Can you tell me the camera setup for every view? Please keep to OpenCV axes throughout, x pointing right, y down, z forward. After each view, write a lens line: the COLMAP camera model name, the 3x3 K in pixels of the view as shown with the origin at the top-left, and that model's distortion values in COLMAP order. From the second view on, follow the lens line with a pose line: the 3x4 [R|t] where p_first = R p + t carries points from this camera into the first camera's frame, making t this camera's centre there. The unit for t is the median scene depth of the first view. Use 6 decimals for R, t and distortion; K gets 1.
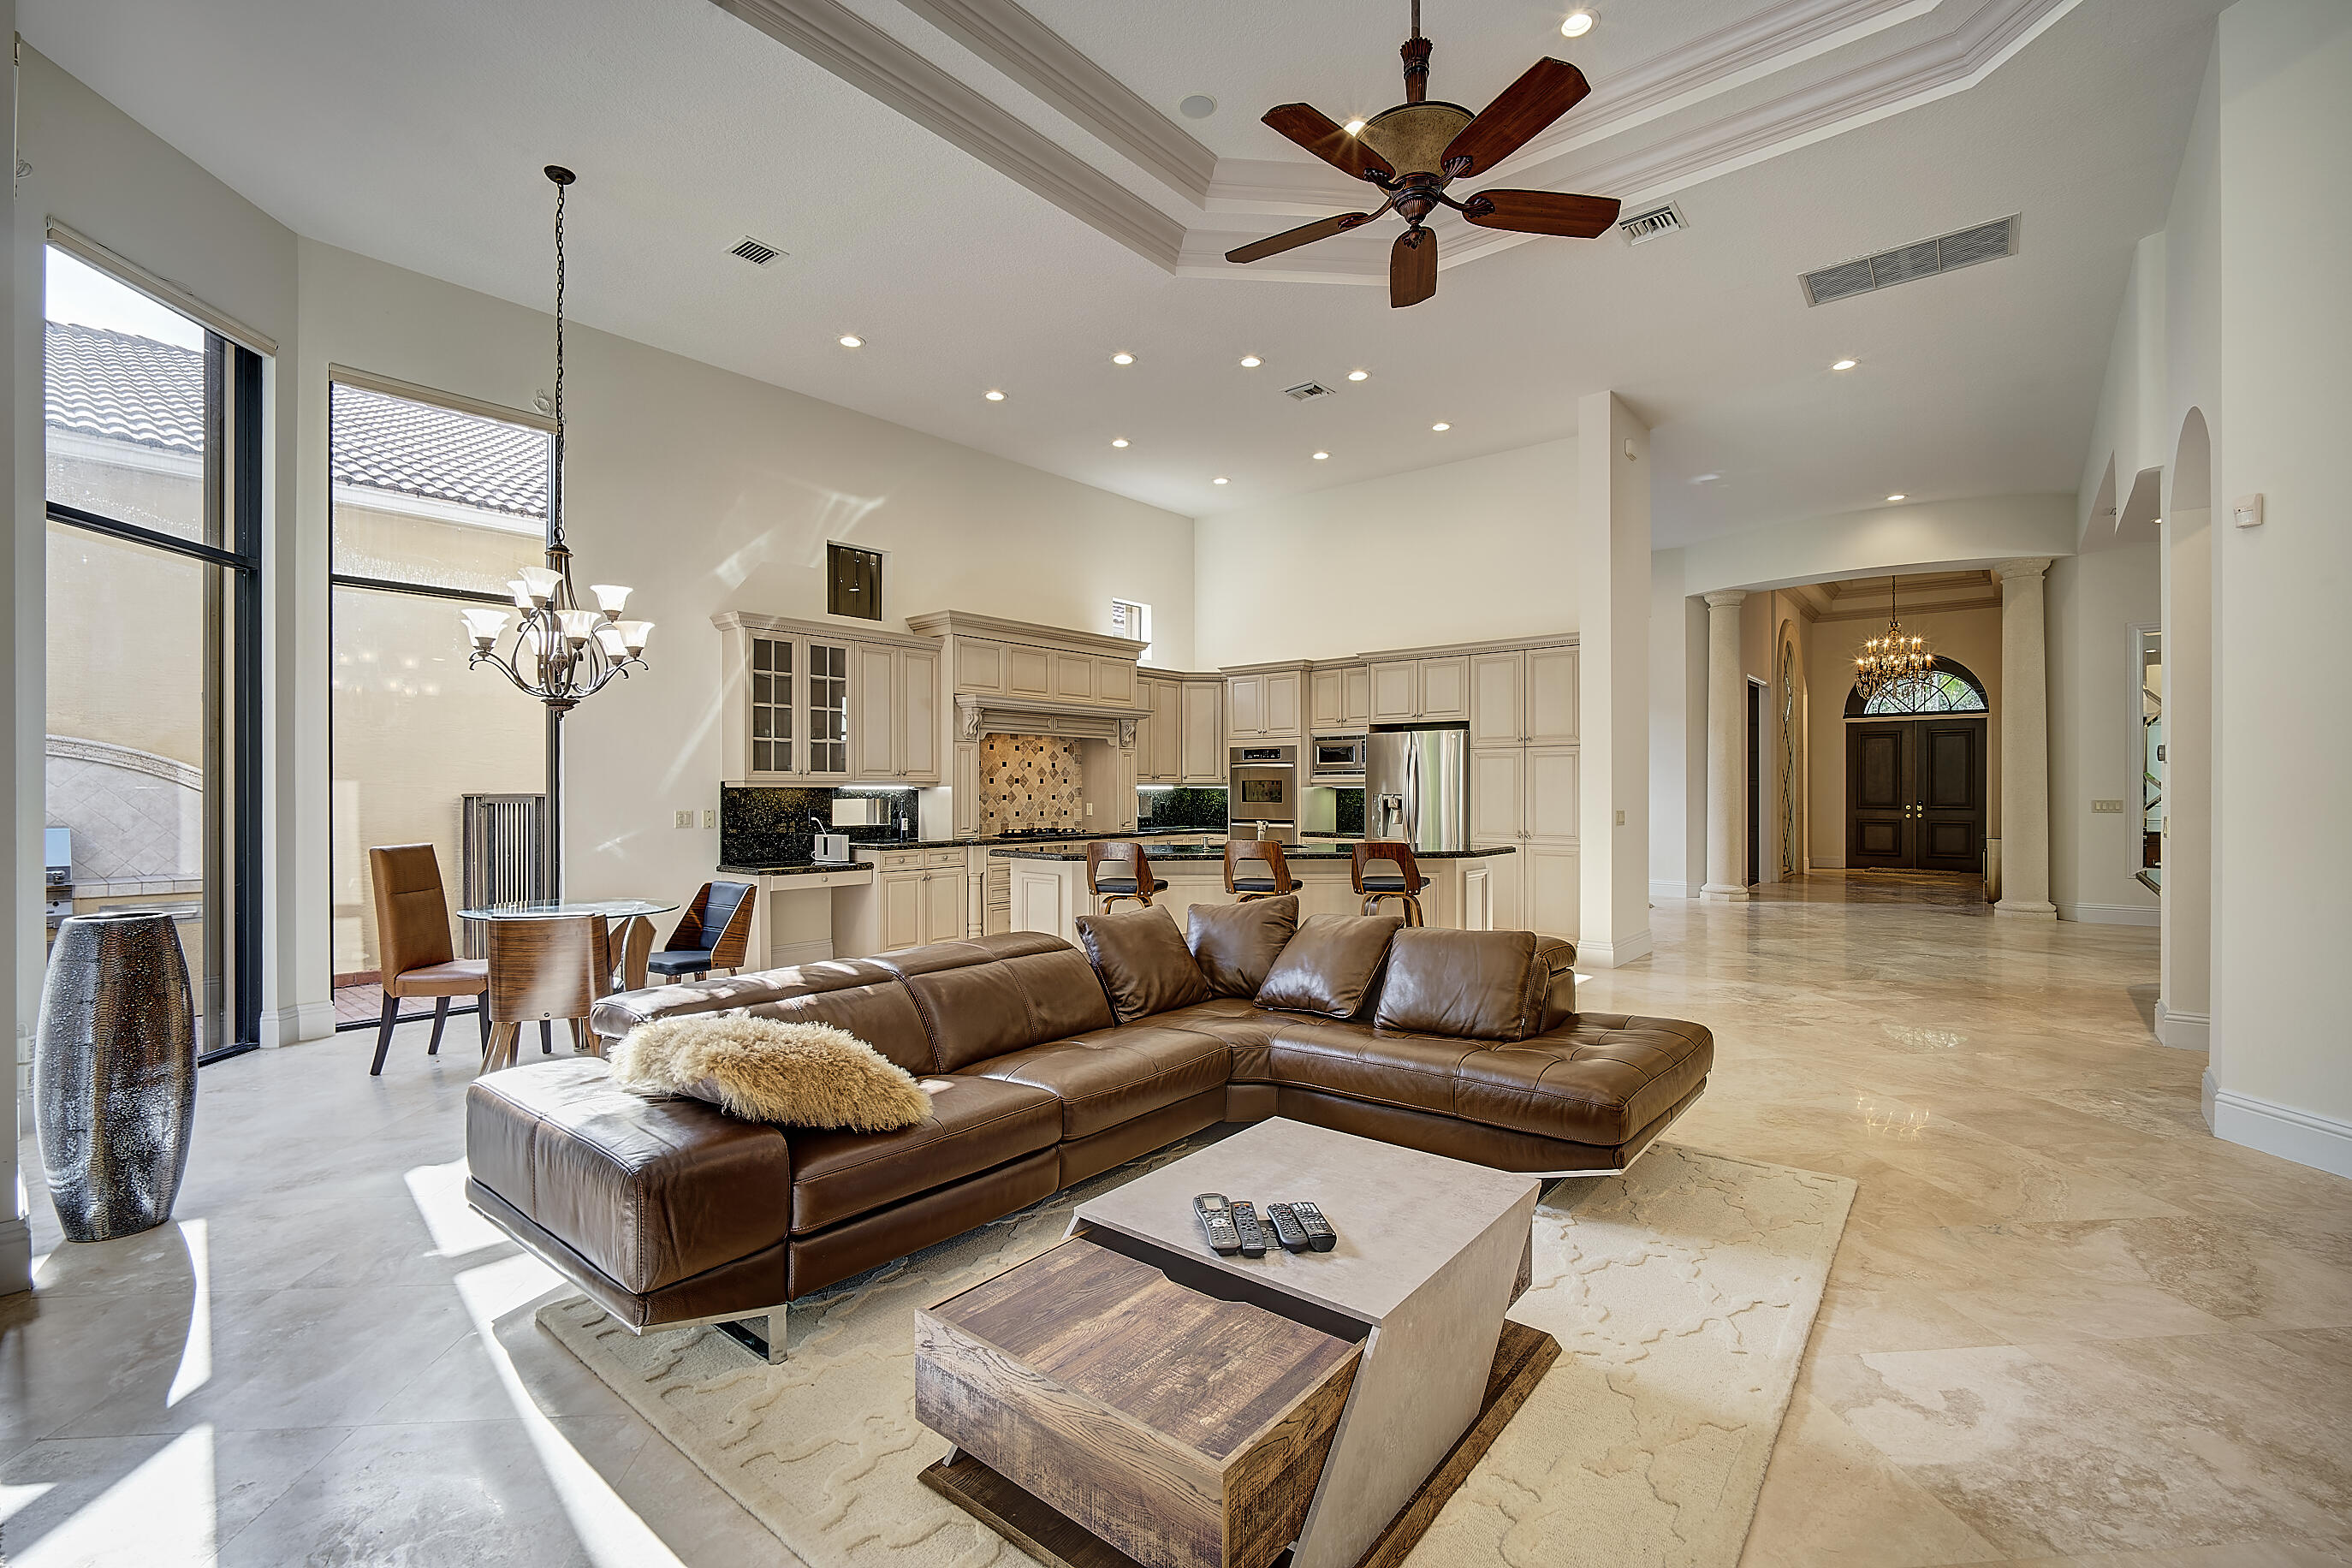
lens RADIAL K [[1026.3, 0, 1150.3], [0, 1026.3, 789.8], [0, 0, 1]] dist [-0.036712, 0.011523]
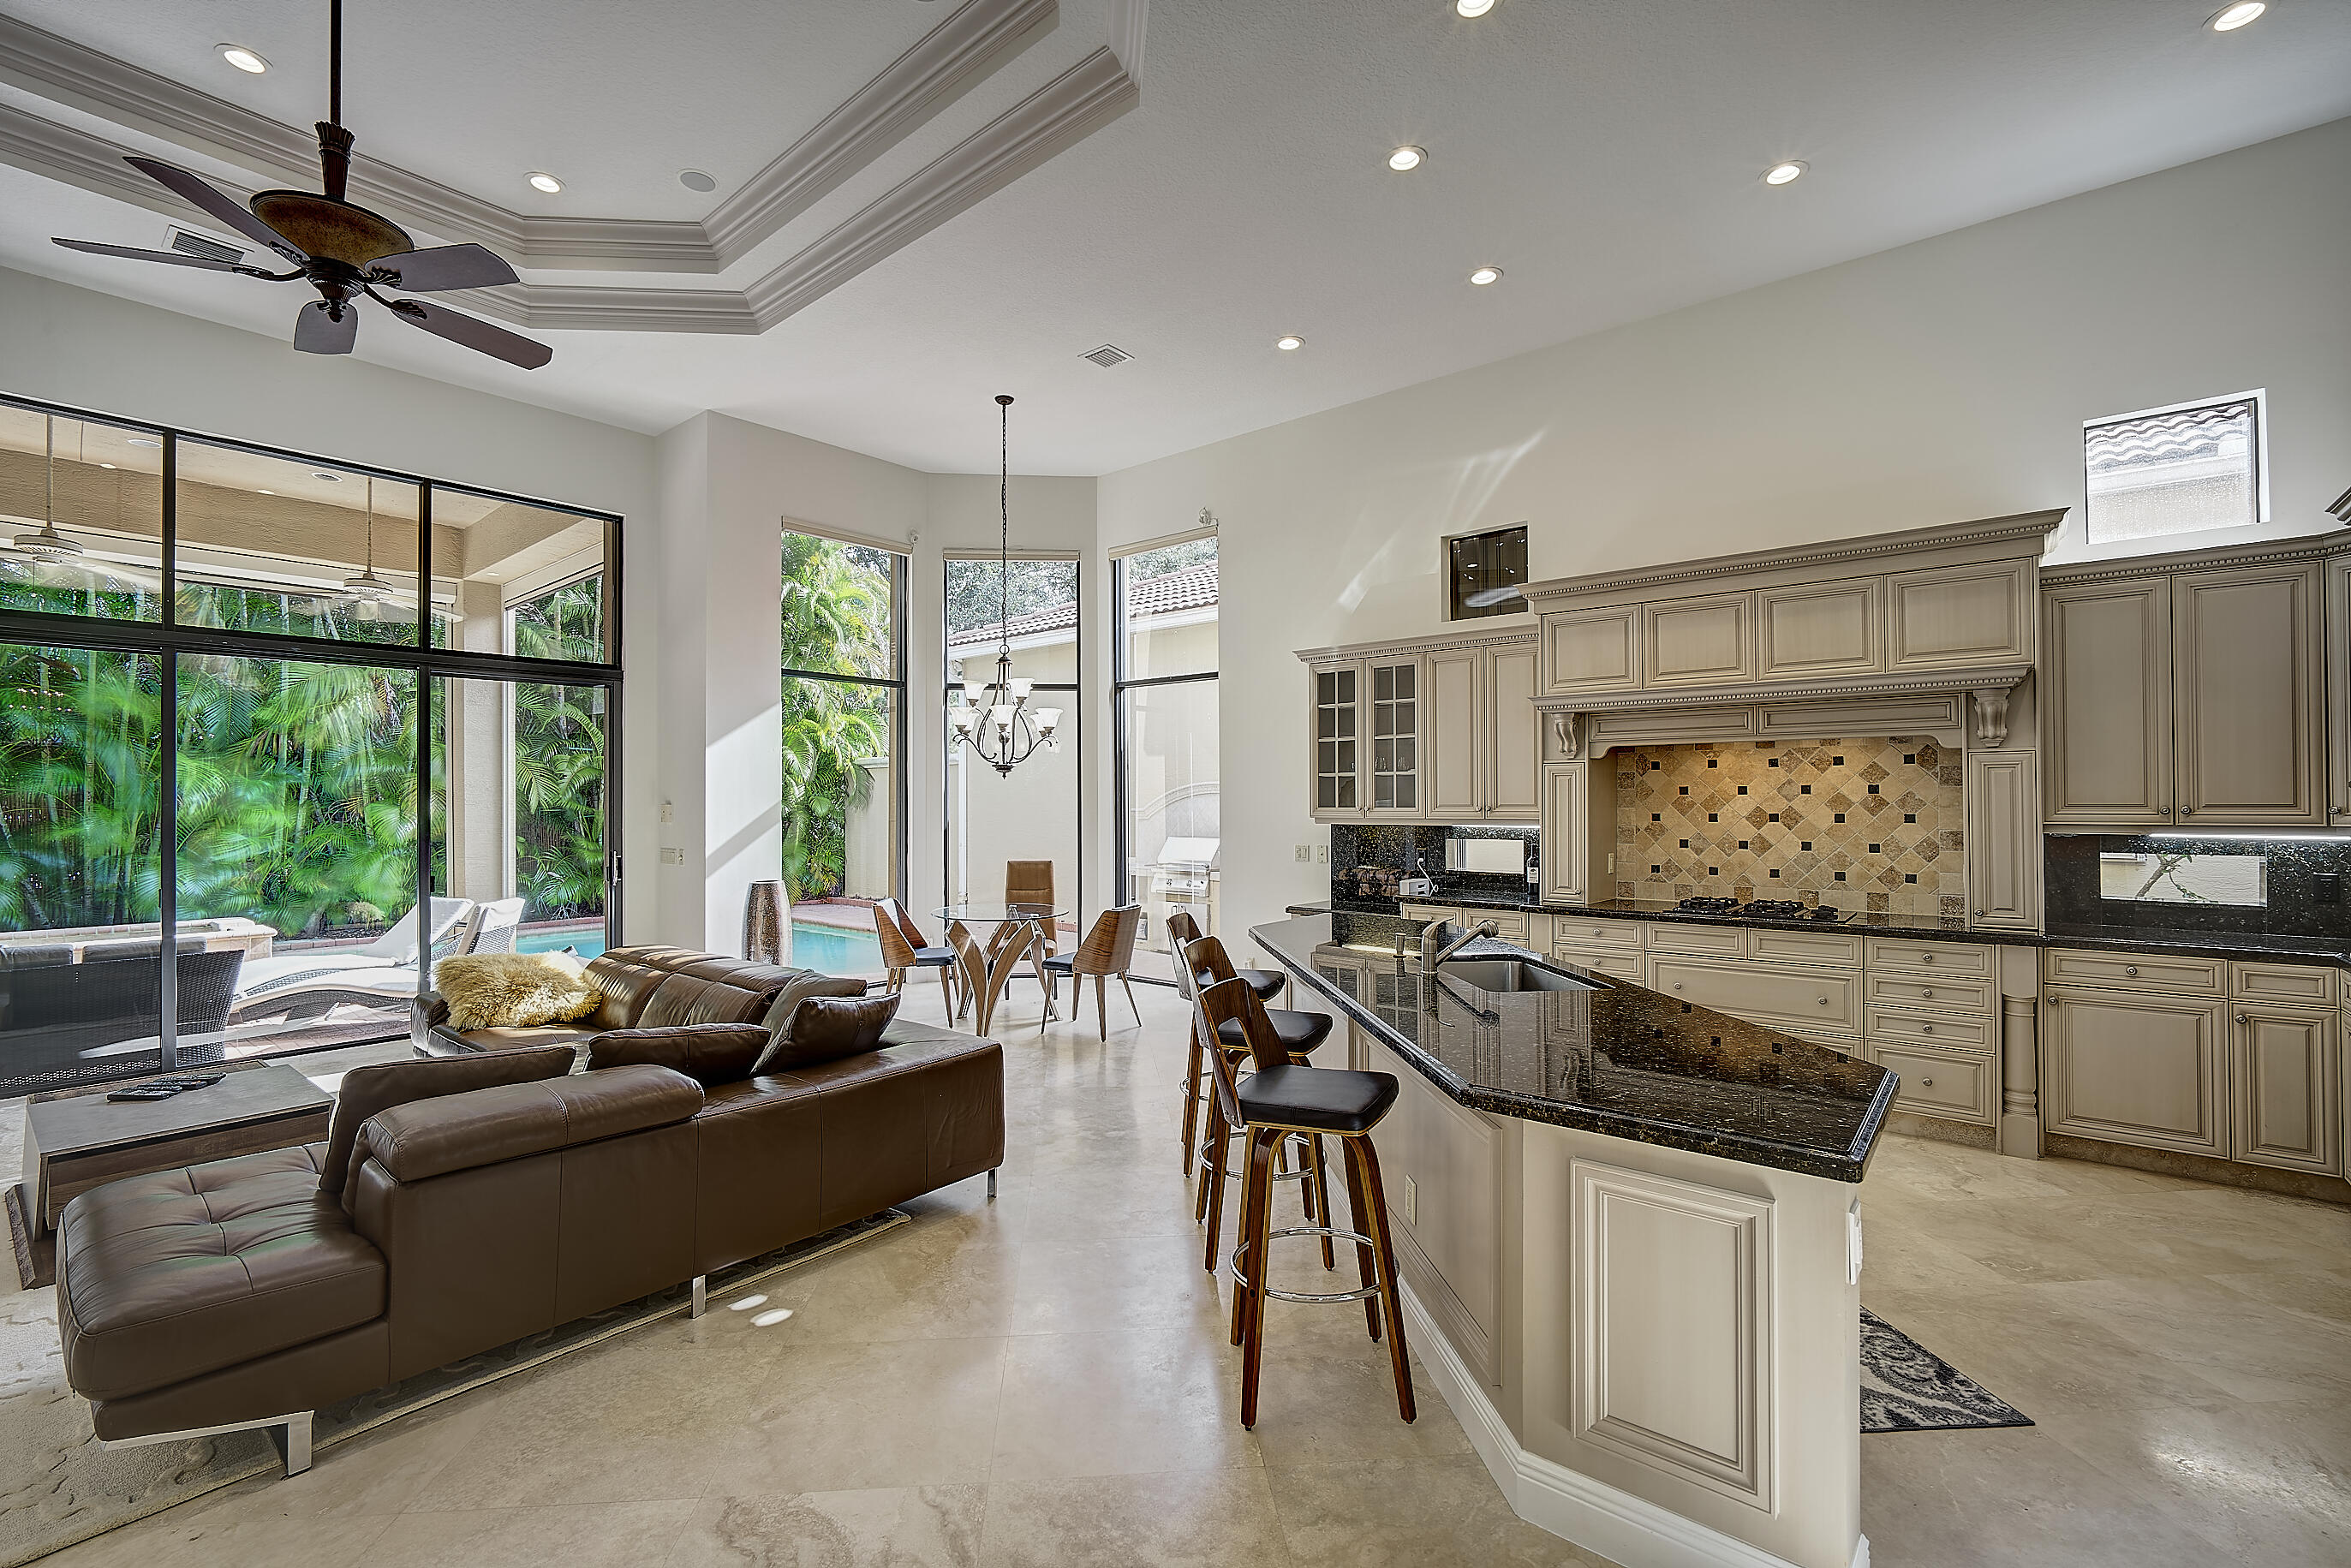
lens RADIAL K [[1012.0, 0, 1168.1], [0, 1012.0, 793.6], [0, 0, 1]] dist [-0.023847, 0.009039]
pose [[0.011696, -0.004781, -0.999920, 0.510290], [0.003405, 0.999983, -0.004741, -0.024035], [0.999926, -0.003350, 0.011712, 0.731866]]
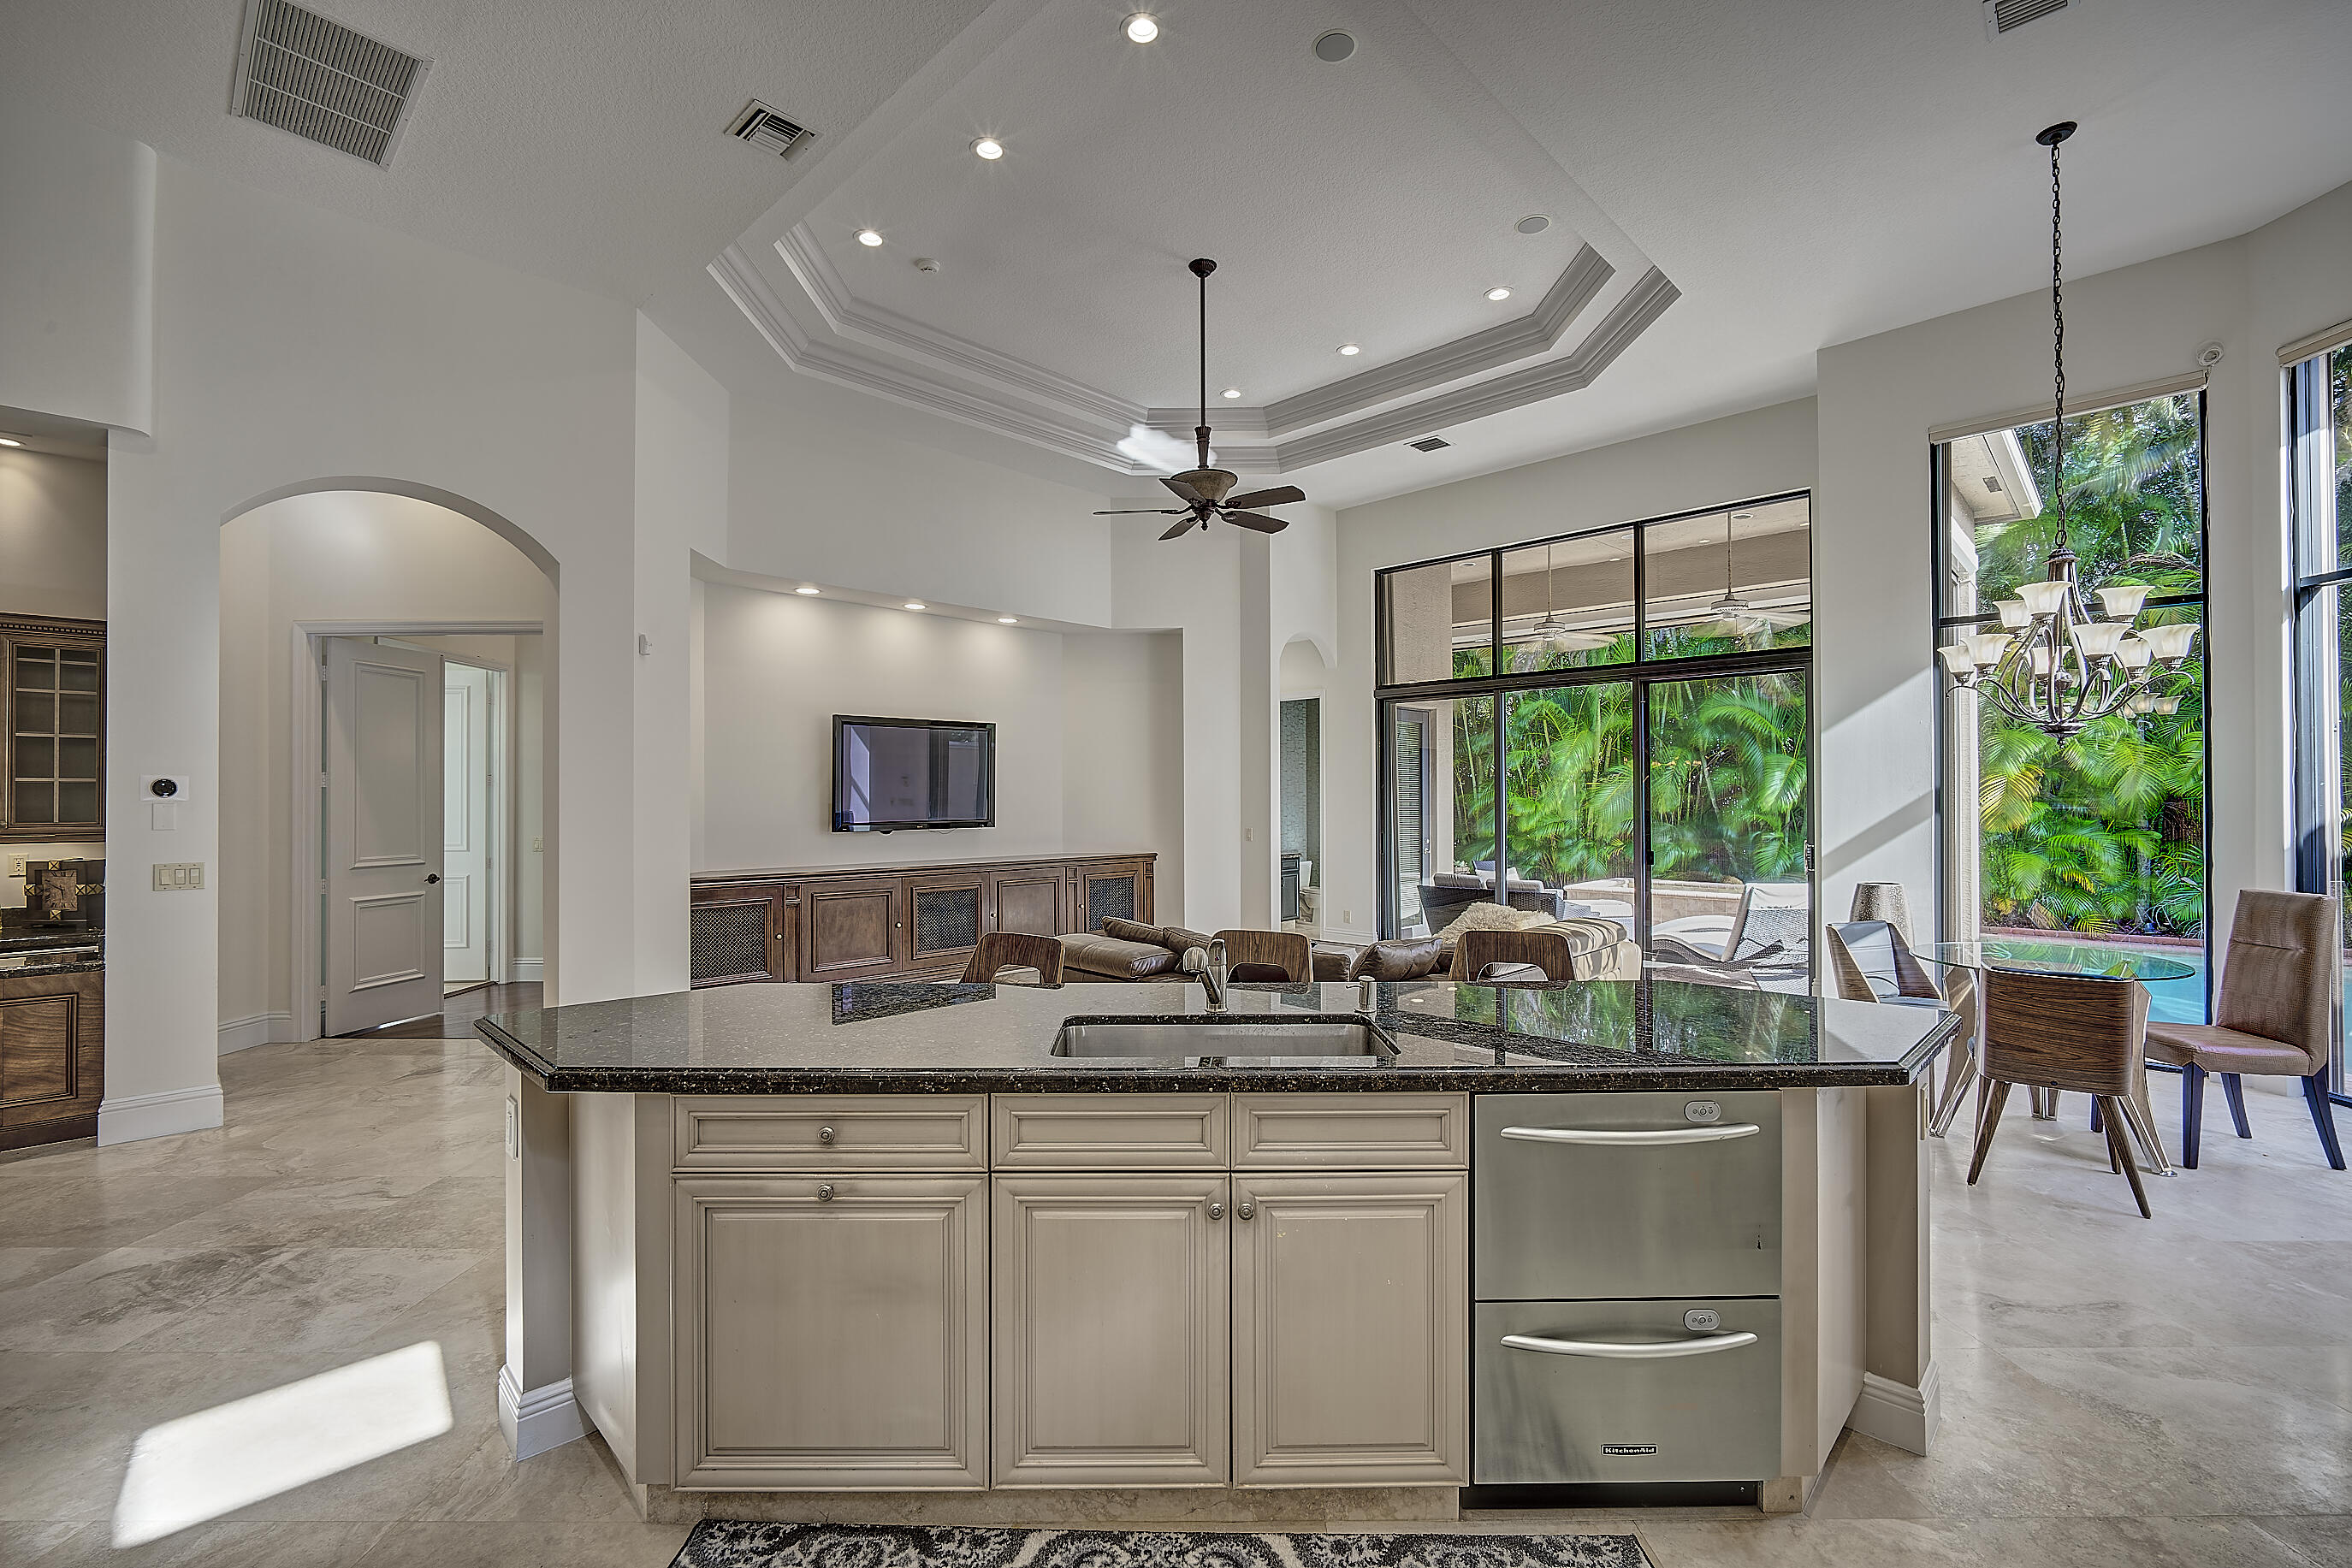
lens RADIAL K [[1016.7, 0, 1176.0], [0, 1016.7, 784.0], [0, 0, 1]] dist [0.001704, 0.000362]
pose [[-0.998340, 0.005936, 0.057286, 0.087937], [0.005005, 0.999853, -0.016386, -0.013586], [-0.057375, -0.016072, -0.998223, 1.160591]]
